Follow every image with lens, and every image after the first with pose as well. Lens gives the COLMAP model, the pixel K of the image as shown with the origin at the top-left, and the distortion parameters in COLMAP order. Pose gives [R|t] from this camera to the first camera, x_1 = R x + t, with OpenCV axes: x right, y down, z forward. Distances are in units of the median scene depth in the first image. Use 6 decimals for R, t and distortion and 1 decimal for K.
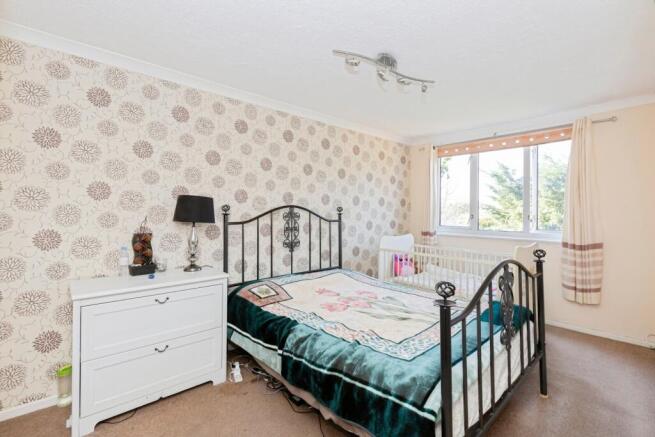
lens RADIAL K [[296.6, 0, 321.8], [0, 296.6, 216.4], [0, 0, 1]] dist [0.000768, 0.000085]
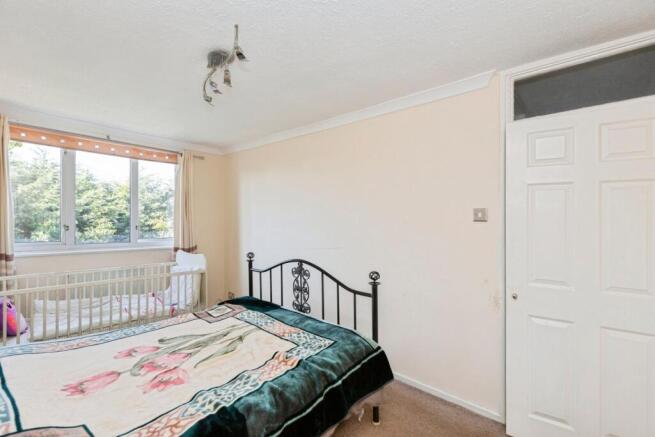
lens RADIAL K [[296.6, 0, 322.0], [0, 296.6, 217.4], [0, 0, 1]] dist [0.000768, 0.000085]
pose [[-0.103081, -0.001791, 0.994671, -0.467567], [0.002337, 0.999995, 0.002043, -0.038131], [-0.994670, 0.002535, -0.103076, 0.530376]]
